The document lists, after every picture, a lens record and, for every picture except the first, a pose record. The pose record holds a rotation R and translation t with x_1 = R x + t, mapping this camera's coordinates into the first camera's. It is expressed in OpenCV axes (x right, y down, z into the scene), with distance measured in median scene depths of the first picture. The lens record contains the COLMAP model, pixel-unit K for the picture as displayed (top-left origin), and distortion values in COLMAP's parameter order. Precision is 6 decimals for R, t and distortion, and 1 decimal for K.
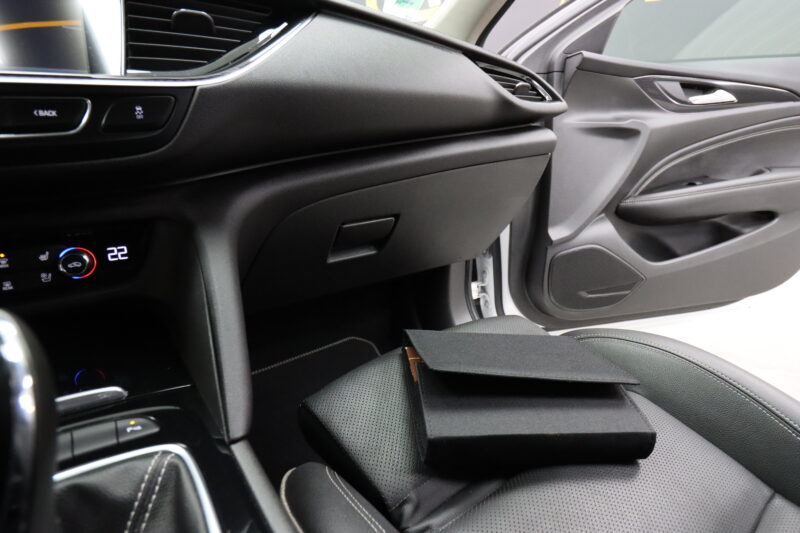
lens RADIAL K [[431.6, 0, 400.0], [0, 431.6, 256.8], [0, 0, 1]] dist [-0.001737, 0.000415]
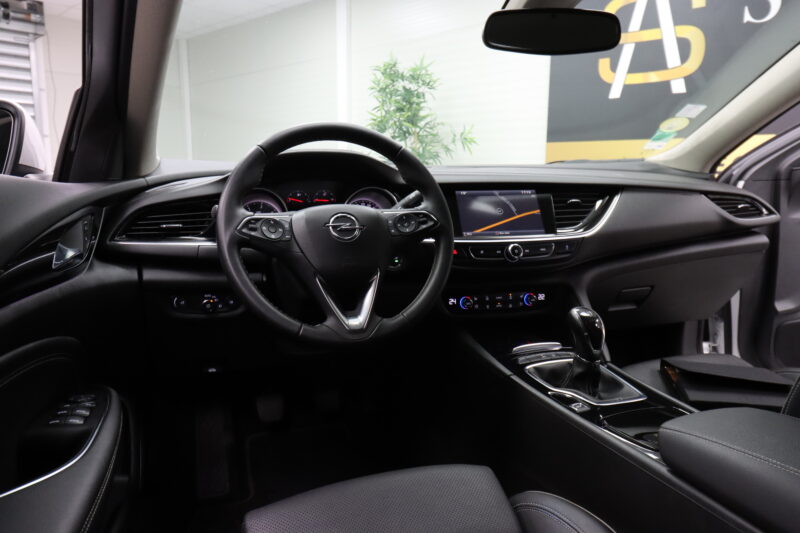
lens RADIAL K [[566.1, 0, 396.2], [0, 566.1, 254.3], [0, 0, 1]] dist [0.008593, -0.001492]
pose [[0.938725, 0.050114, -0.341005, -0.131540], [-0.087340, 0.991668, -0.094694, 0.052014], [0.333418, 0.118675, 0.935280, -0.945139]]
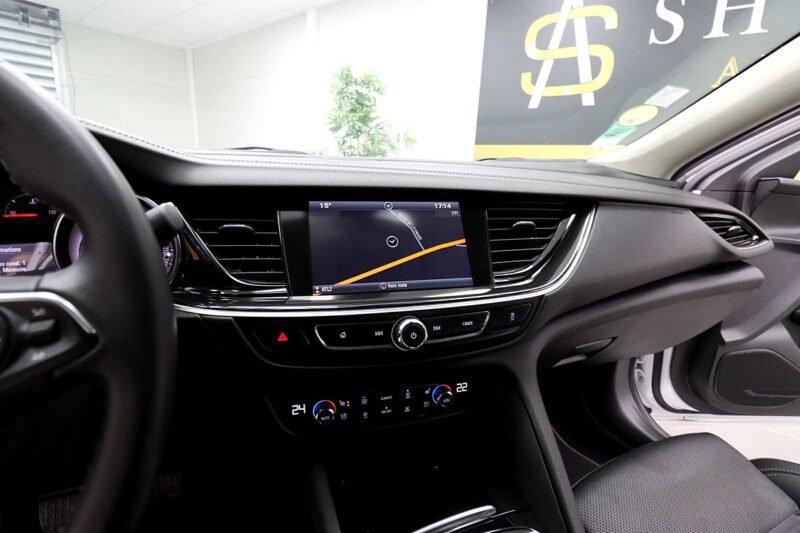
lens RADIAL K [[372.8, 0, 402.2], [0, 372.8, 256.0], [0, 0, 1]] dist [-0.010433, -0.006394]
pose [[0.961082, 0.099655, -0.257664, -0.222764], [-0.105958, 0.994314, -0.010655, -0.164869], [0.255137, 0.037542, 0.966176, -0.117799]]
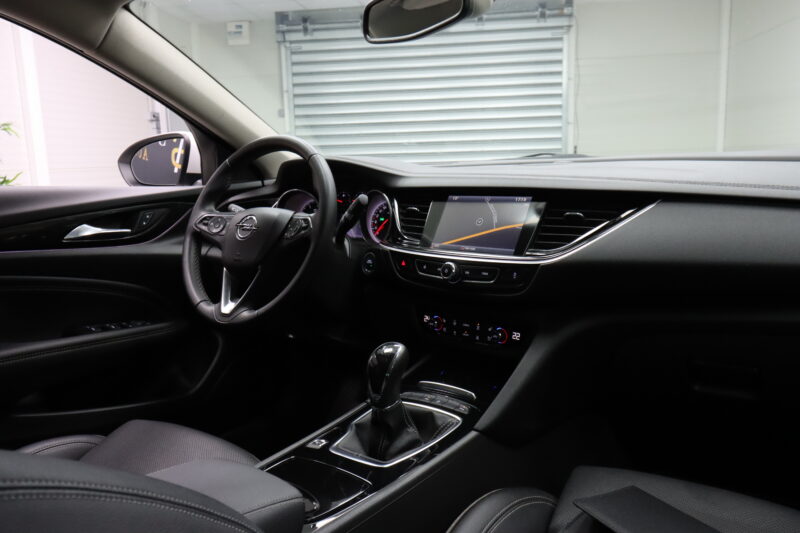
lens RADIAL K [[632.5, 0, 398.8], [0, 632.5, 262.2], [0, 0, 1]] dist [0.002624, 0.001090]
pose [[0.247367, 0.146729, -0.957747, 0.744527], [-0.212053, 0.972703, 0.094251, -0.191692], [0.945433, 0.179779, 0.271729, -0.131154]]
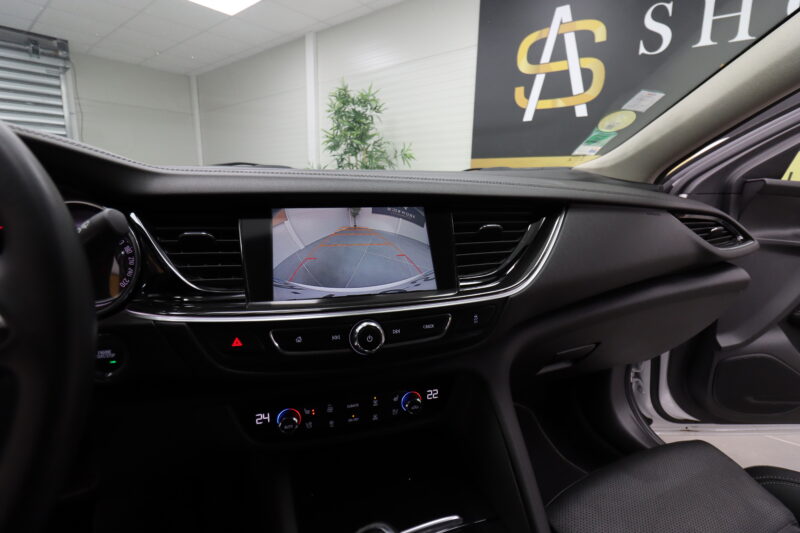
lens RADIAL K [[372.8, 0, 402.2], [0, 372.8, 256.0], [0, 0, 1]] dist [-0.010433, -0.006394]
pose [[0.958733, 0.065739, -0.276605, -0.171461], [-0.083504, 0.995101, -0.052930, -0.155401], [0.271770, 0.073843, 0.959525, -0.102986]]
